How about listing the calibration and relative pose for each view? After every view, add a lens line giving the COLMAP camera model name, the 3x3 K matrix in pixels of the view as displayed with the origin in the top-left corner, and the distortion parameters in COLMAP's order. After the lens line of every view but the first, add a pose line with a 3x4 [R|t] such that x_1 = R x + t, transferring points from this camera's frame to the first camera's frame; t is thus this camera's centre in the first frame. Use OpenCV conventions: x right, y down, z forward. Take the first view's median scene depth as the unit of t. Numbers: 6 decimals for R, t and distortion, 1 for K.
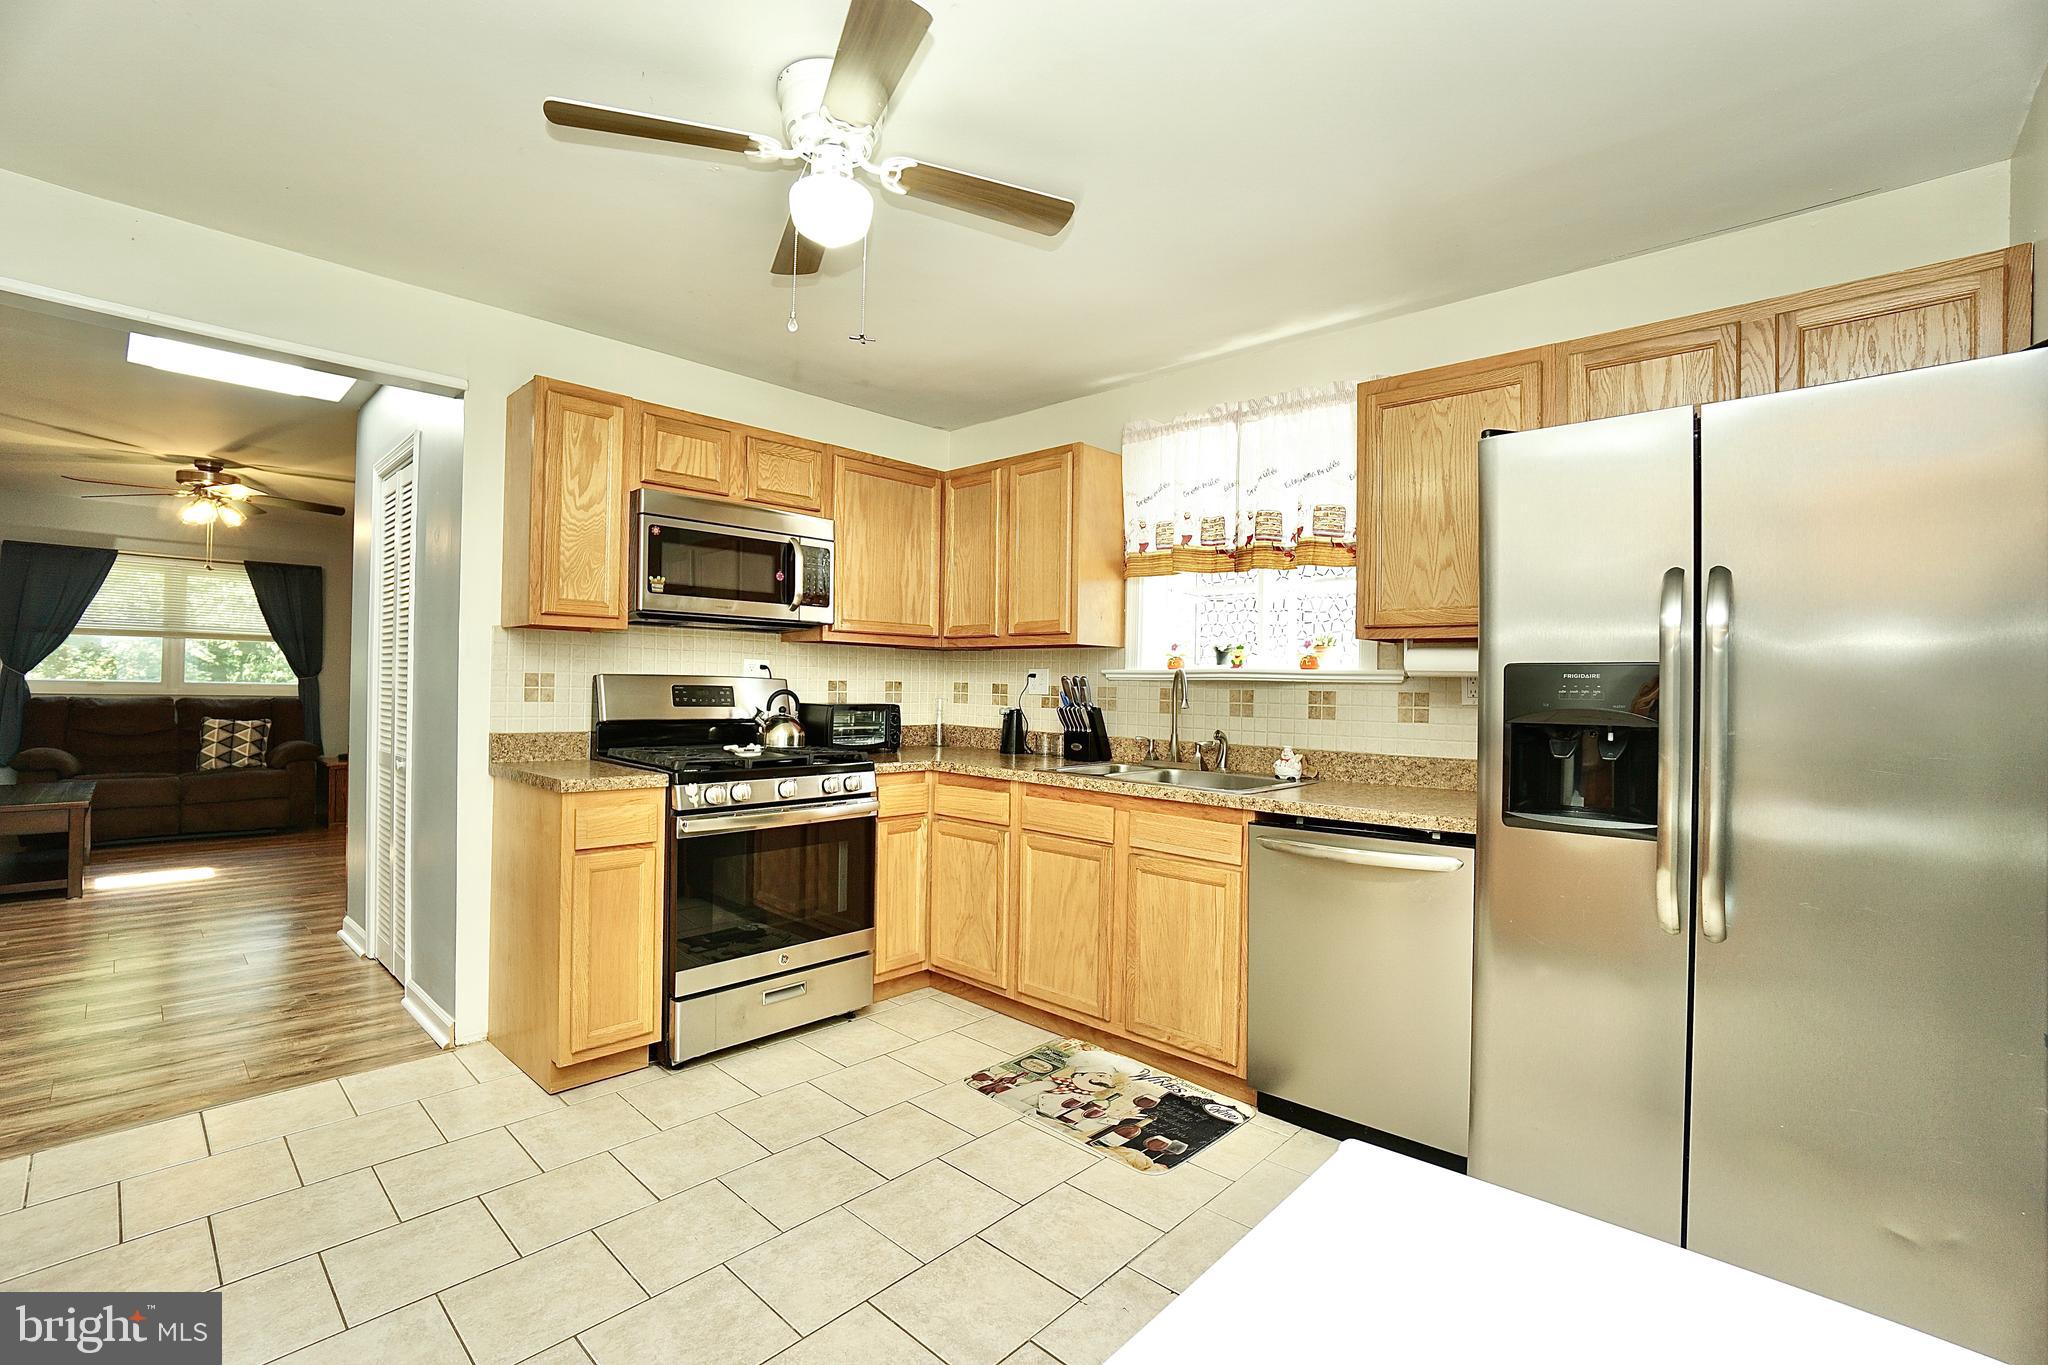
lens RADIAL K [[901.7, 0, 1018.2], [0, 901.7, 690.6], [0, 0, 1]] dist [-0.040811, 0.003190]
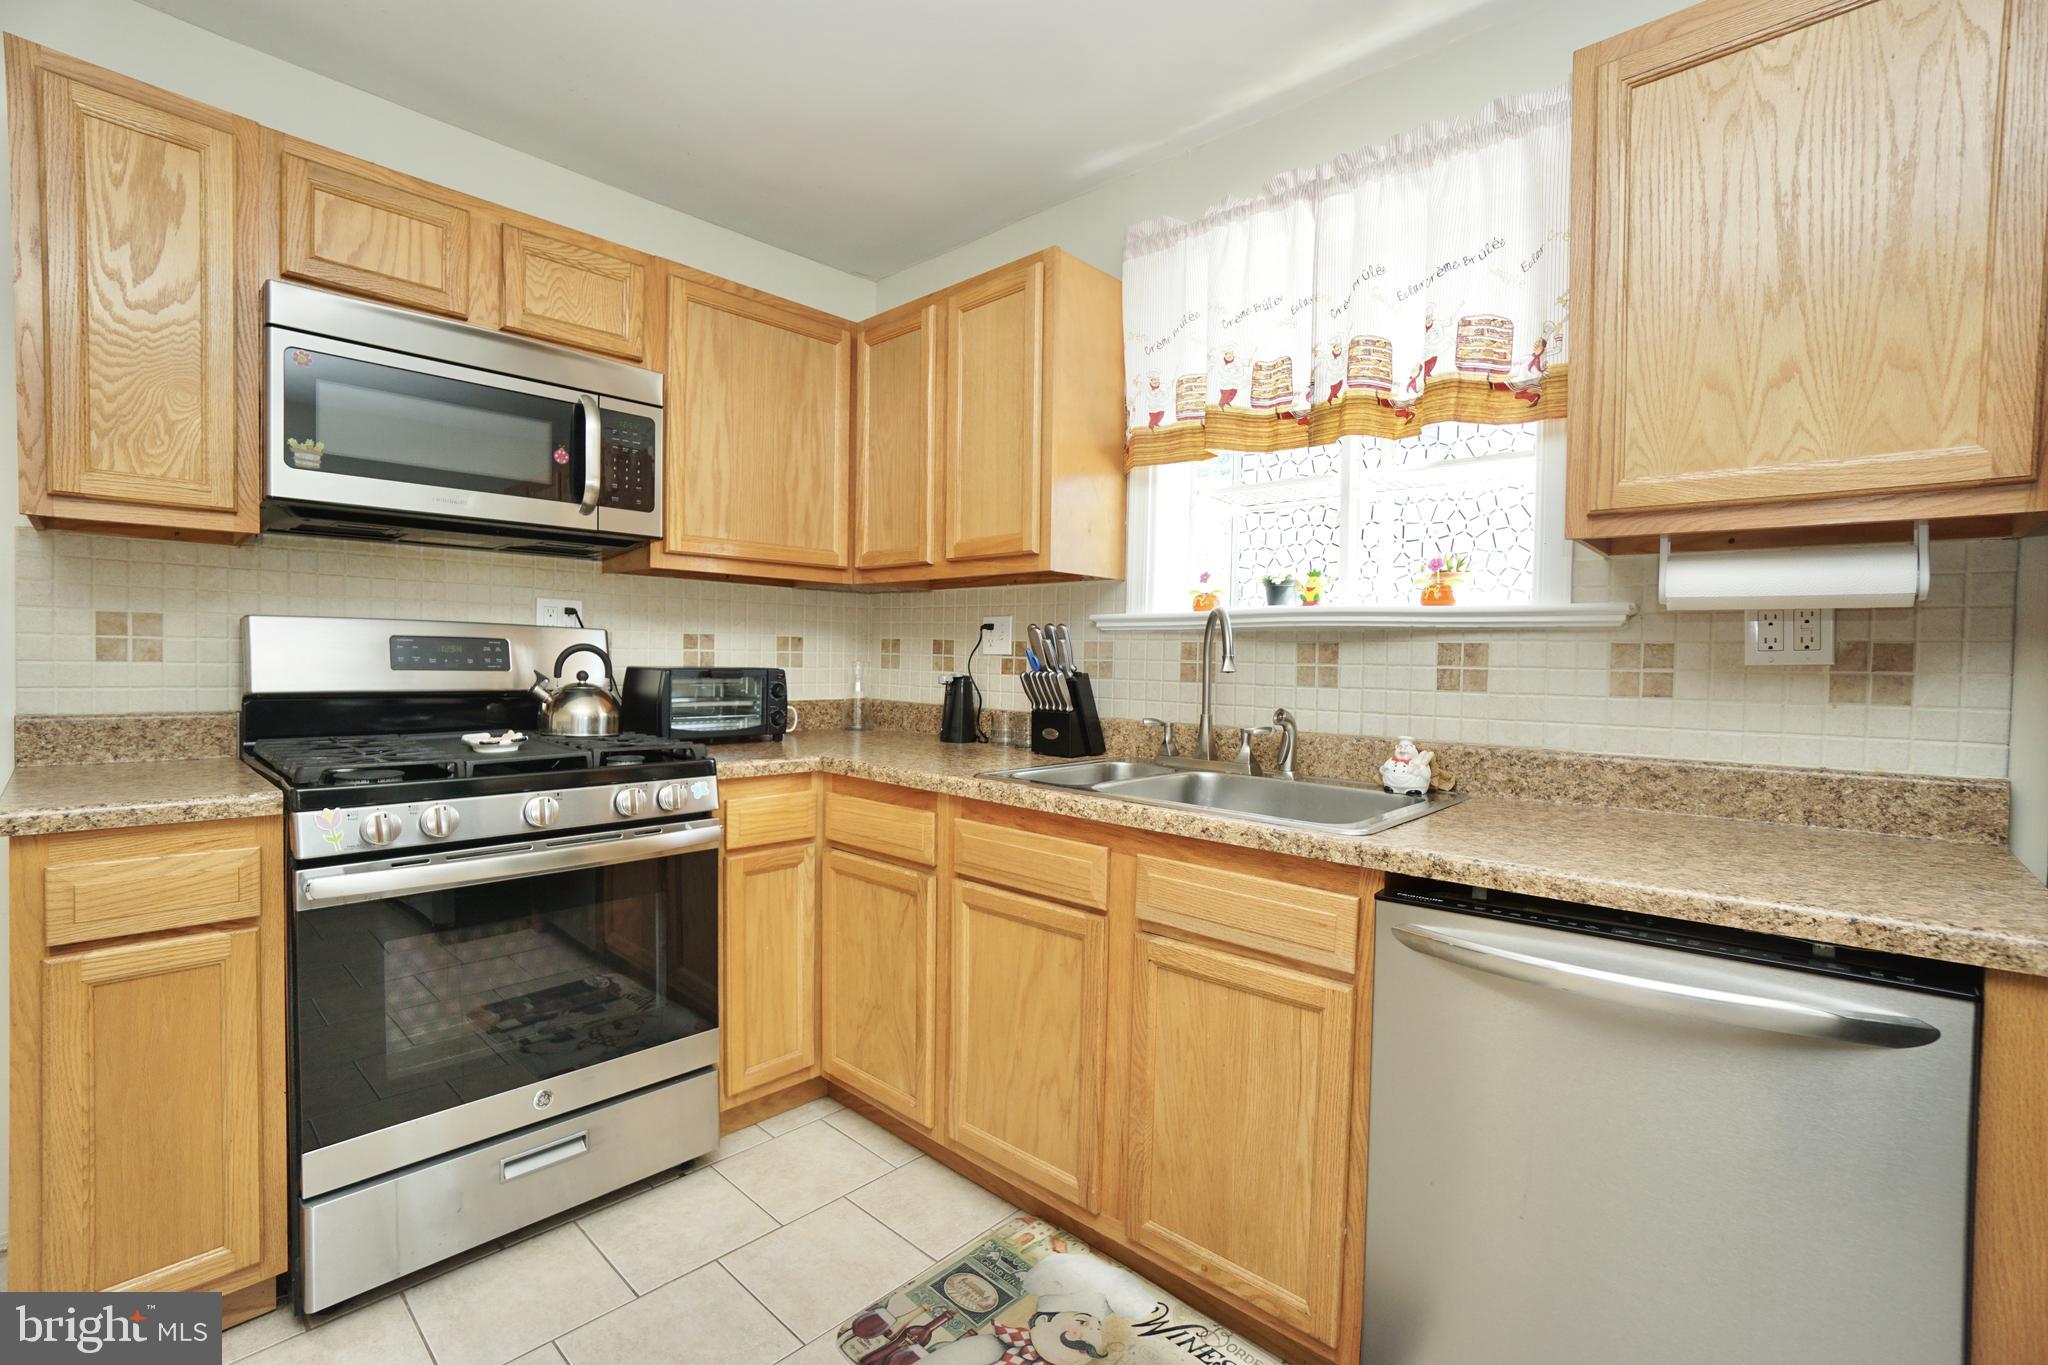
lens RADIAL K [[901.7, 0, 1016.4], [0, 901.7, 694.0], [0, 0, 1]] dist [-0.040811, 0.003190]
pose [[0.999991, 0.000438, 0.004328, 0.043083], [-0.000584, 0.999431, 0.033723, 0.014040], [-0.004311, -0.033725, 0.999422, 0.407140]]
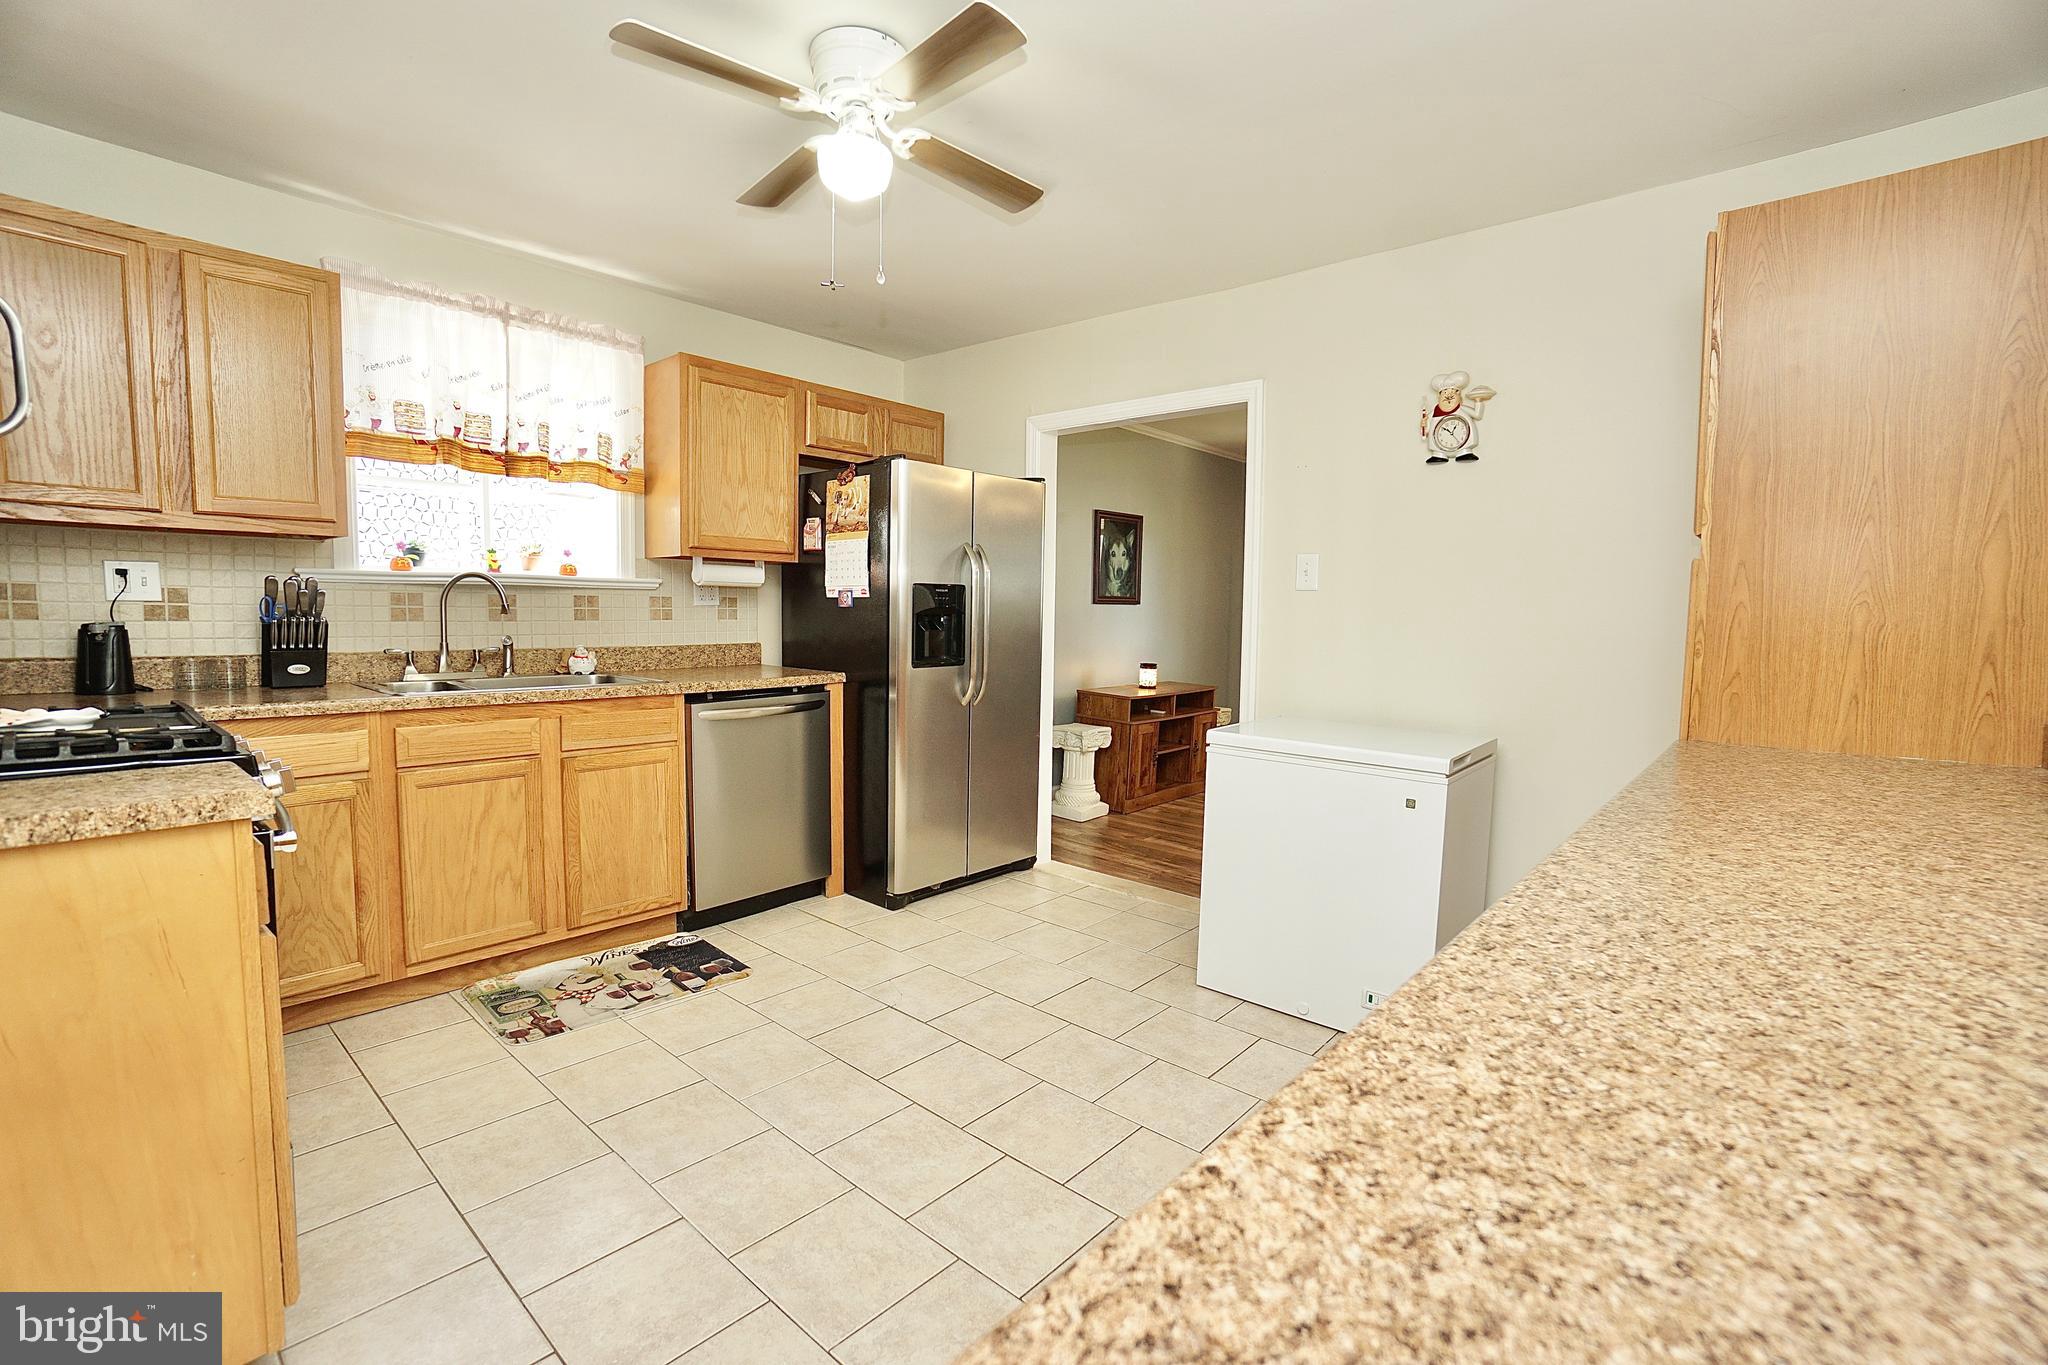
lens RADIAL K [[901.7, 0, 1005.6], [0, 901.7, 681.3], [0, 0, 1]] dist [-0.040811, 0.003190]
pose [[-0.014445, -0.098795, 0.995003, -0.791047], [-0.009872, 0.995072, 0.098658, -0.007899], [-0.999847, -0.008398, -0.015349, 0.472371]]
